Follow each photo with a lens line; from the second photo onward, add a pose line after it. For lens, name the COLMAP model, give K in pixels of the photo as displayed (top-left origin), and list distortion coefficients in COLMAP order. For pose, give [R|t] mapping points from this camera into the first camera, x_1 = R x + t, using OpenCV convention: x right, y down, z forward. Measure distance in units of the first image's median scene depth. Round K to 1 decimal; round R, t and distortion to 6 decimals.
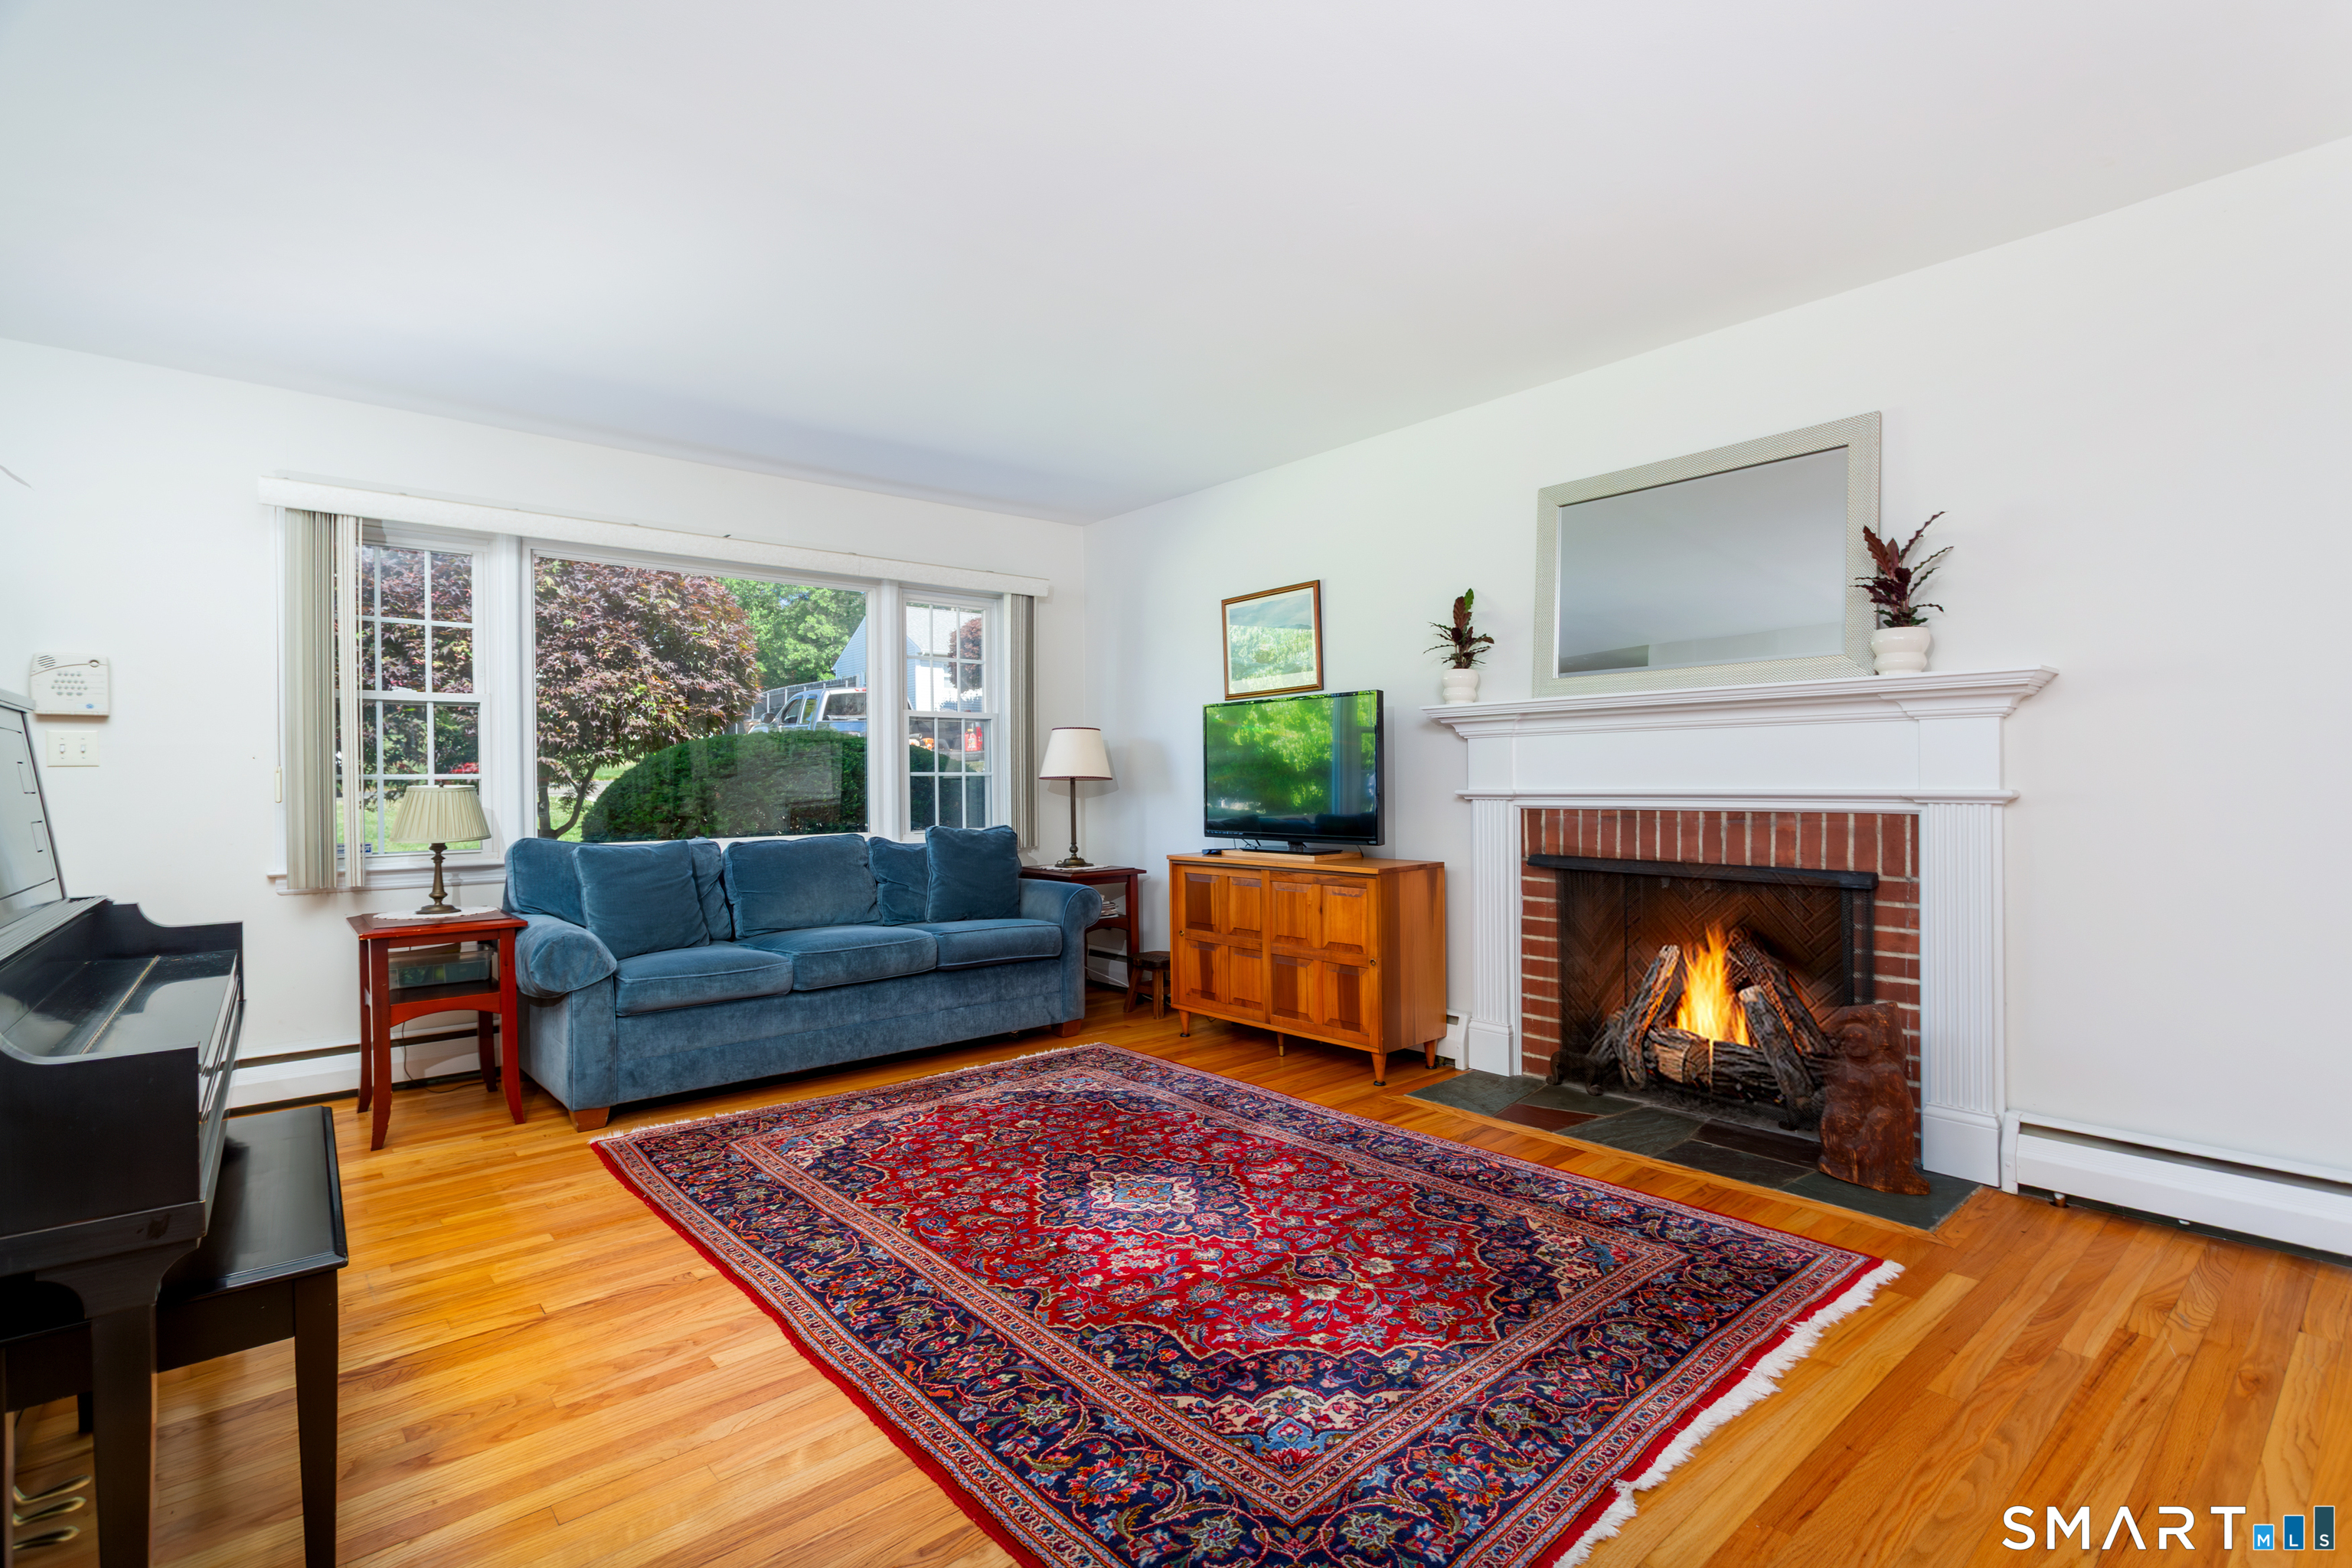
lens RADIAL K [[1107.4, 0, 1165.7], [0, 1107.4, 777.6], [0, 0, 1]] dist [-0.005885, 0.000772]
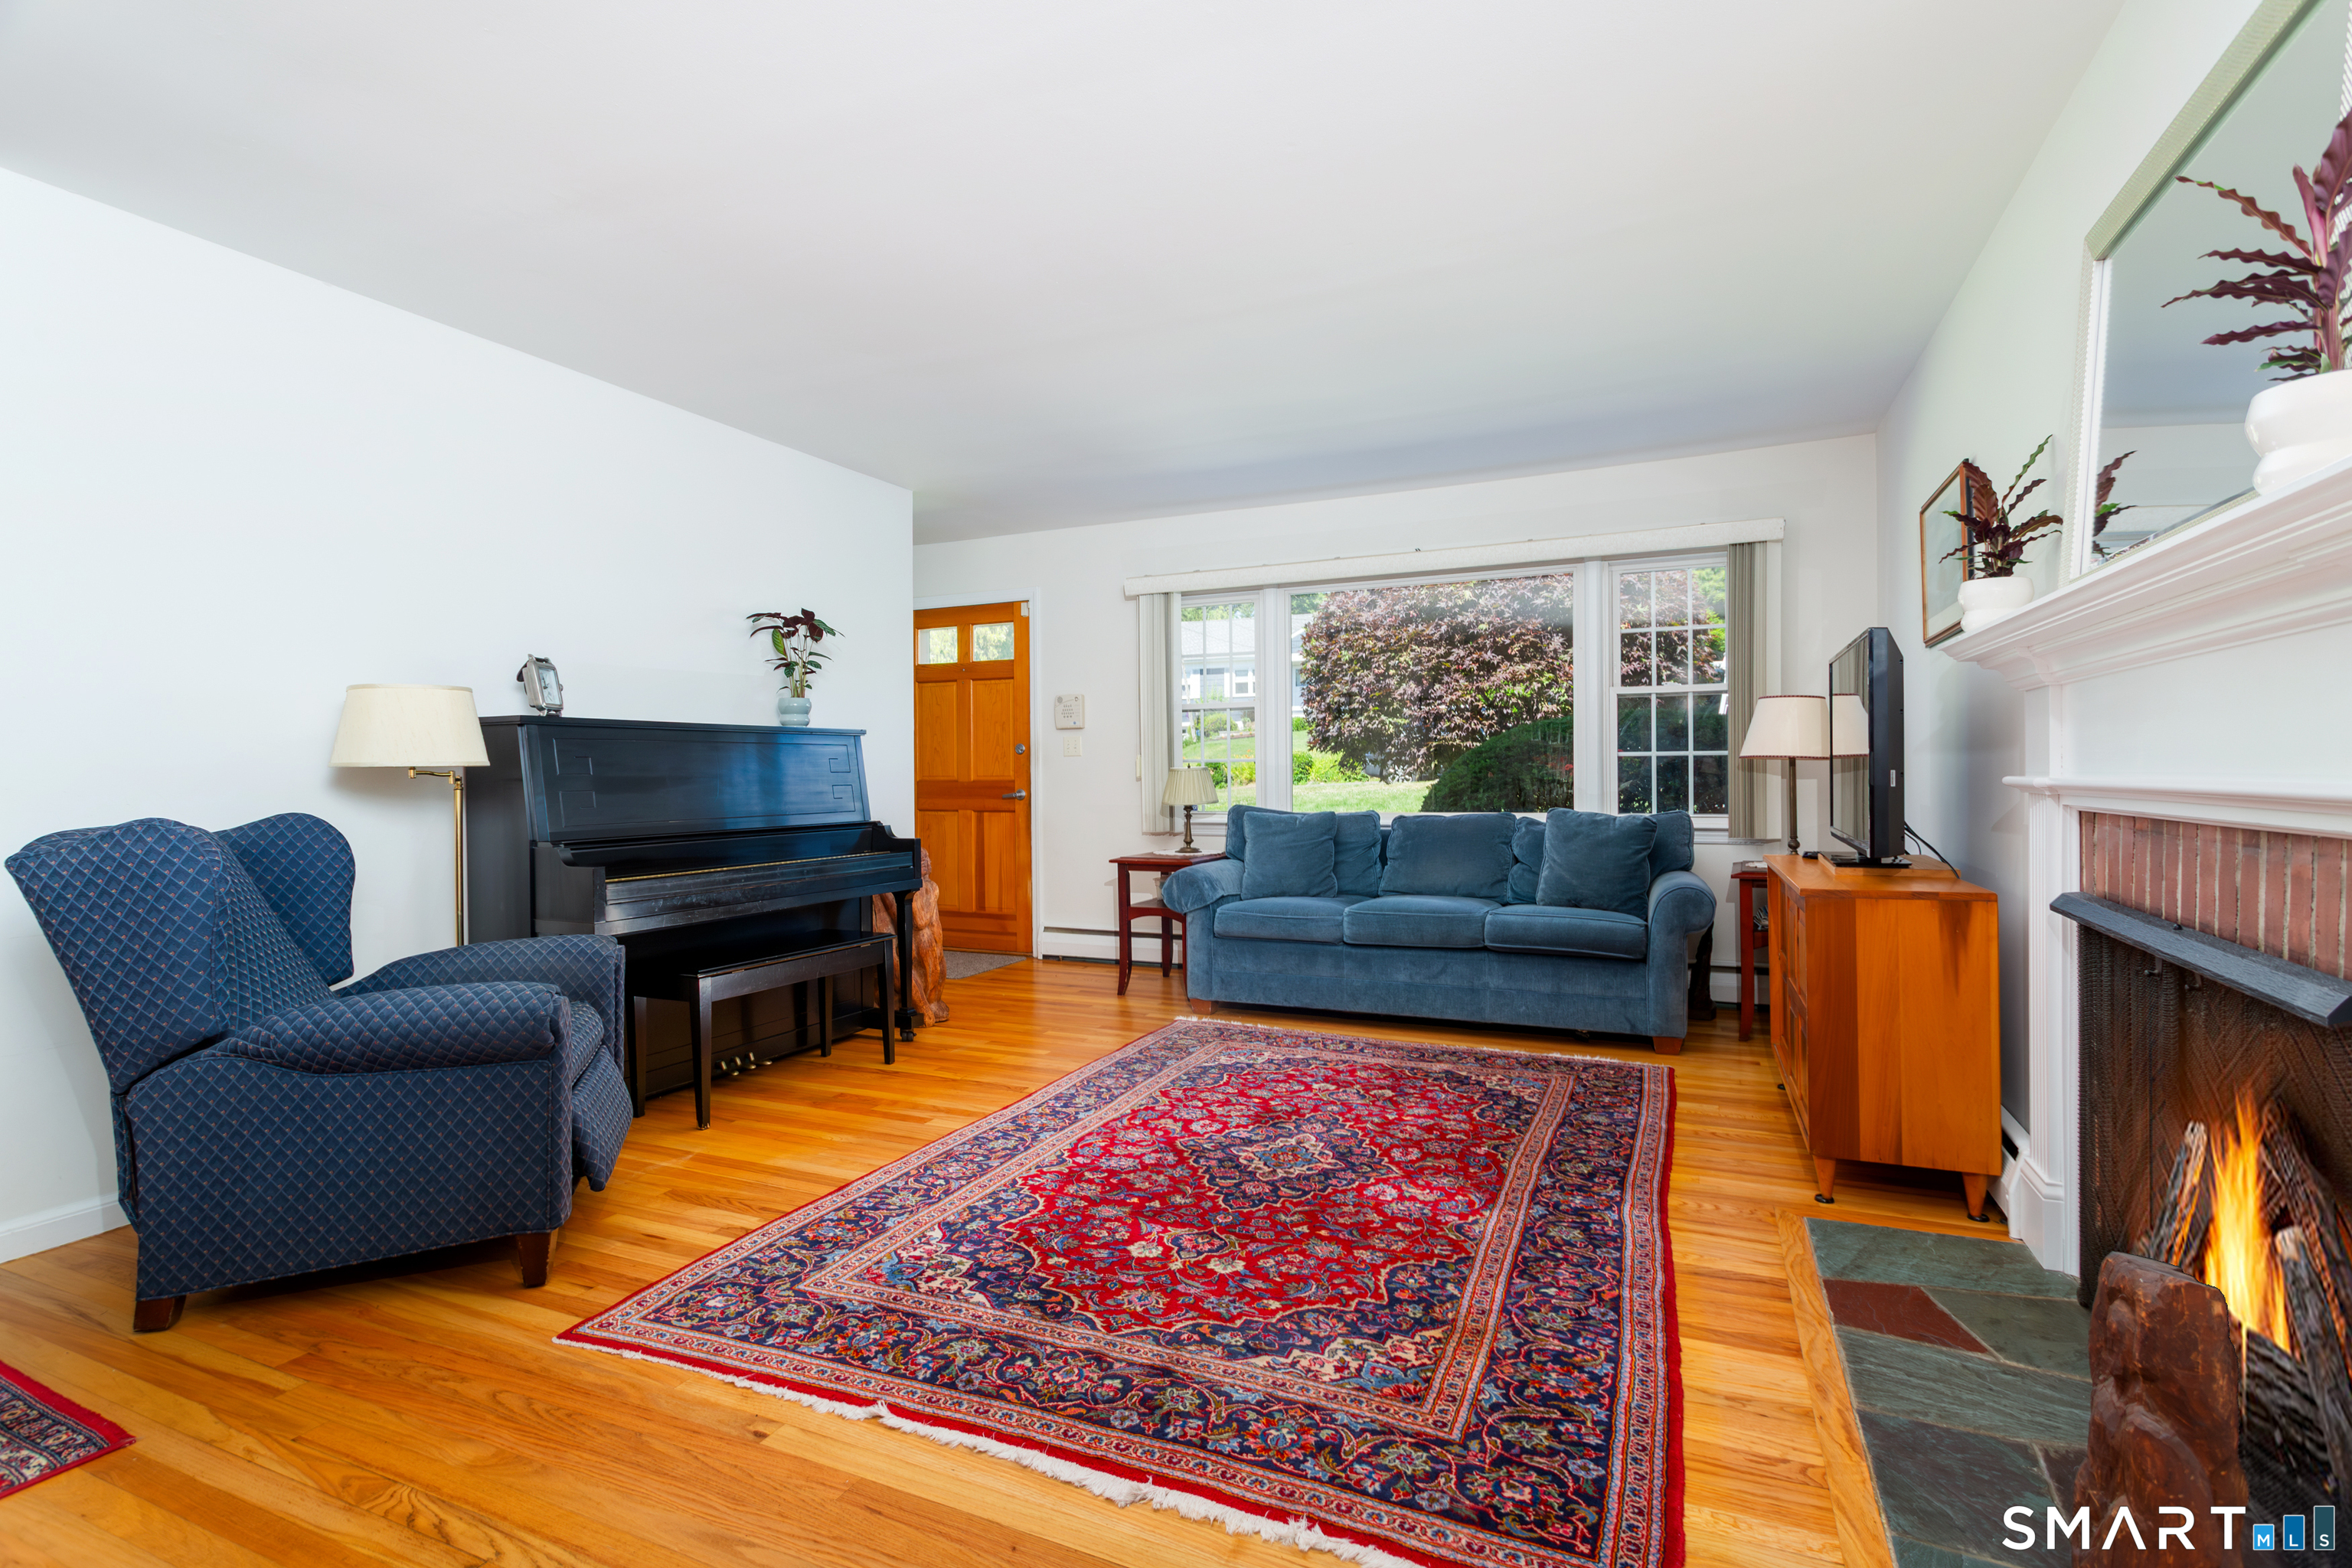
lens RADIAL K [[1107.4, 0, 1165.7], [0, 1107.4, 777.6], [0, 0, 1]] dist [-0.005885, 0.000772]
pose [[0.415727, 0.009763, -0.909437, 0.898859], [0.009161, 0.999847, 0.014921, -0.001280], [0.909443, -0.014534, 0.415574, 0.475358]]
